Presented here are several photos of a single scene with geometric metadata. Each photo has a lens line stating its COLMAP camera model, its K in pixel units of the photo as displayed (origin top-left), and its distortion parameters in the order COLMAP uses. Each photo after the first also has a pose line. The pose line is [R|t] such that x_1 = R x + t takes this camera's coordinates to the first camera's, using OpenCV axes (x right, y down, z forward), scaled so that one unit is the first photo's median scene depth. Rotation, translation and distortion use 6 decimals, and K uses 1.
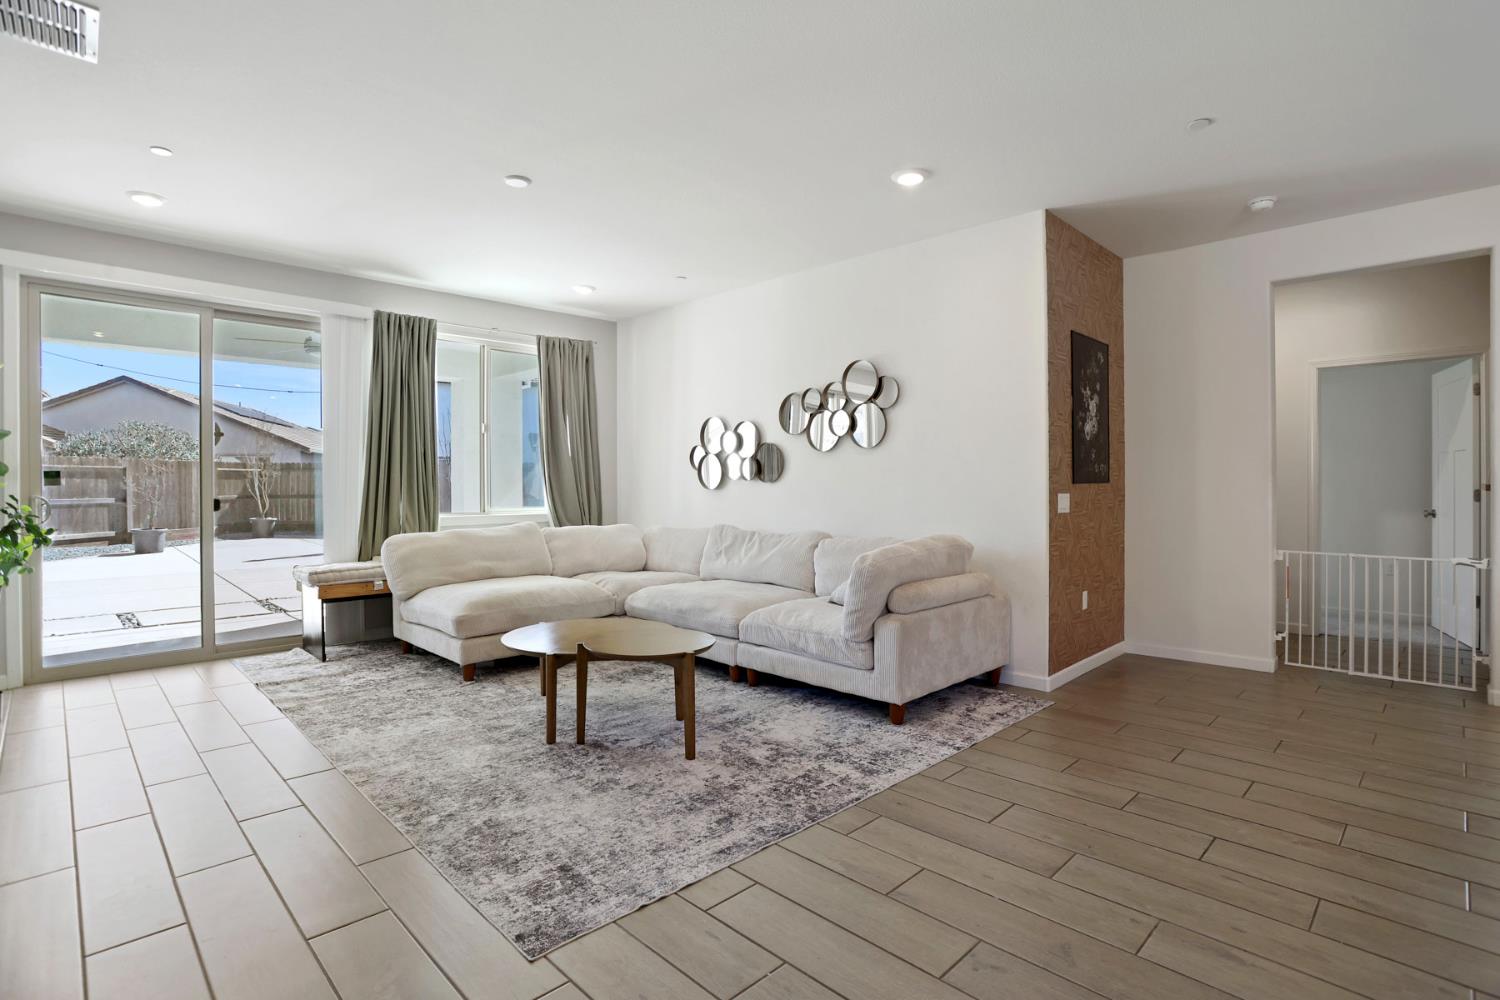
lens RADIAL K [[729.8, 0, 768.4], [0, 729.8, 483.5], [0, 0, 1]] dist [-0.034910, 0.006174]
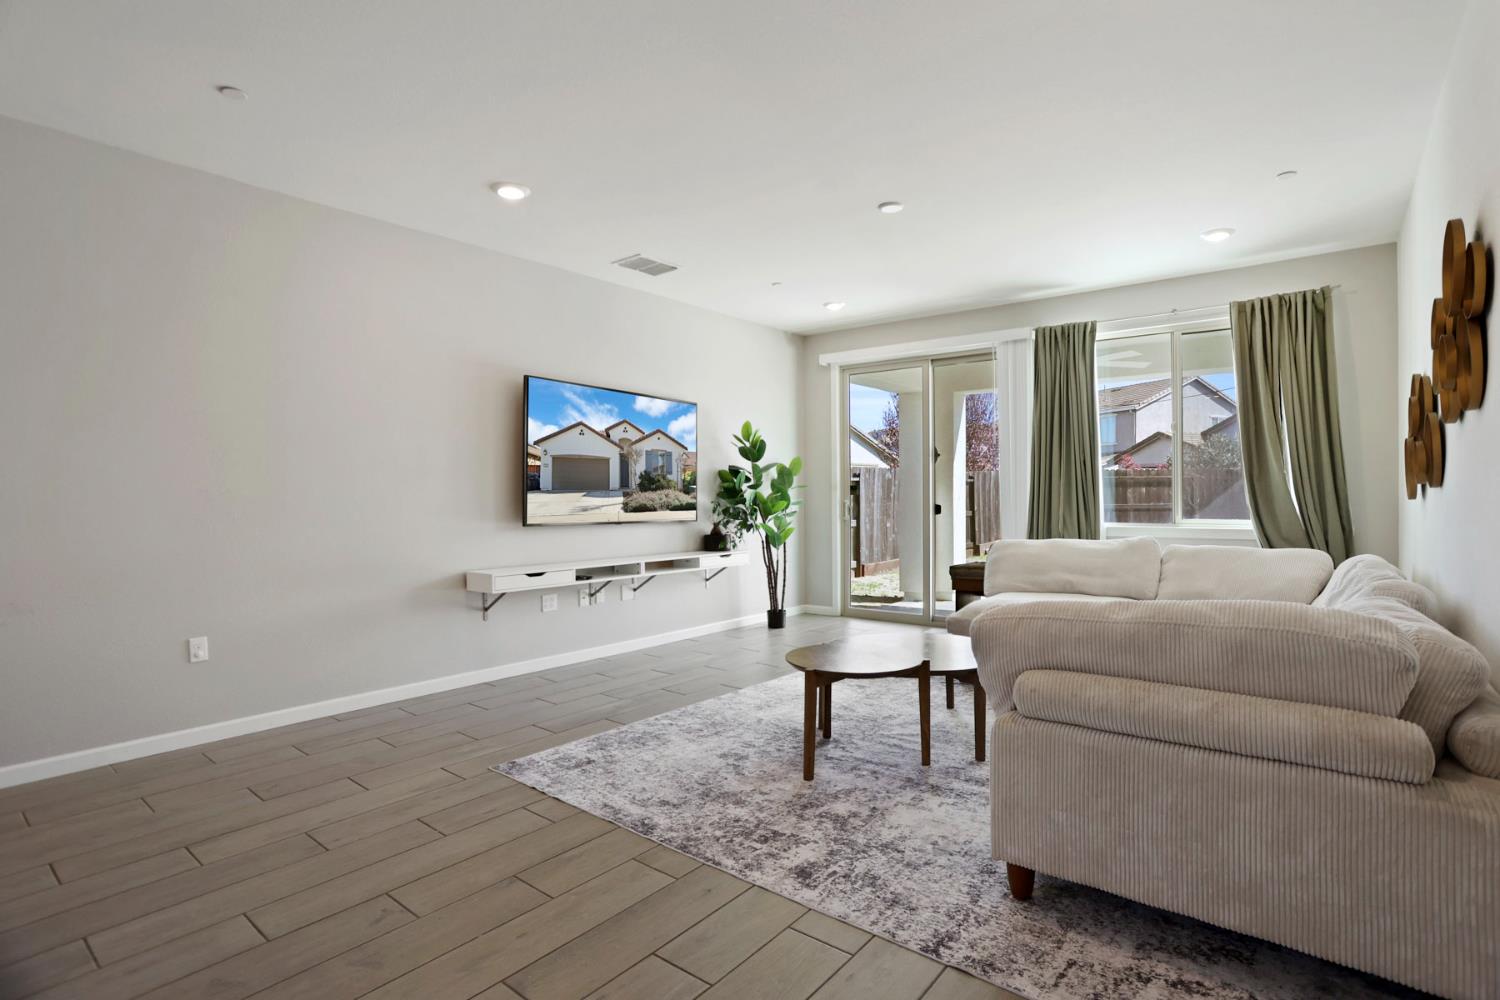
lens RADIAL K [[729.8, 0, 742.6], [0, 729.8, 505.4], [0, 0, 1]] dist [-0.034910, 0.006174]
pose [[0.094345, 0.010733, -0.995482, 0.844812], [0.010201, 0.999879, 0.011748, 0.003861], [0.995487, -0.011263, 0.094224, 0.832352]]
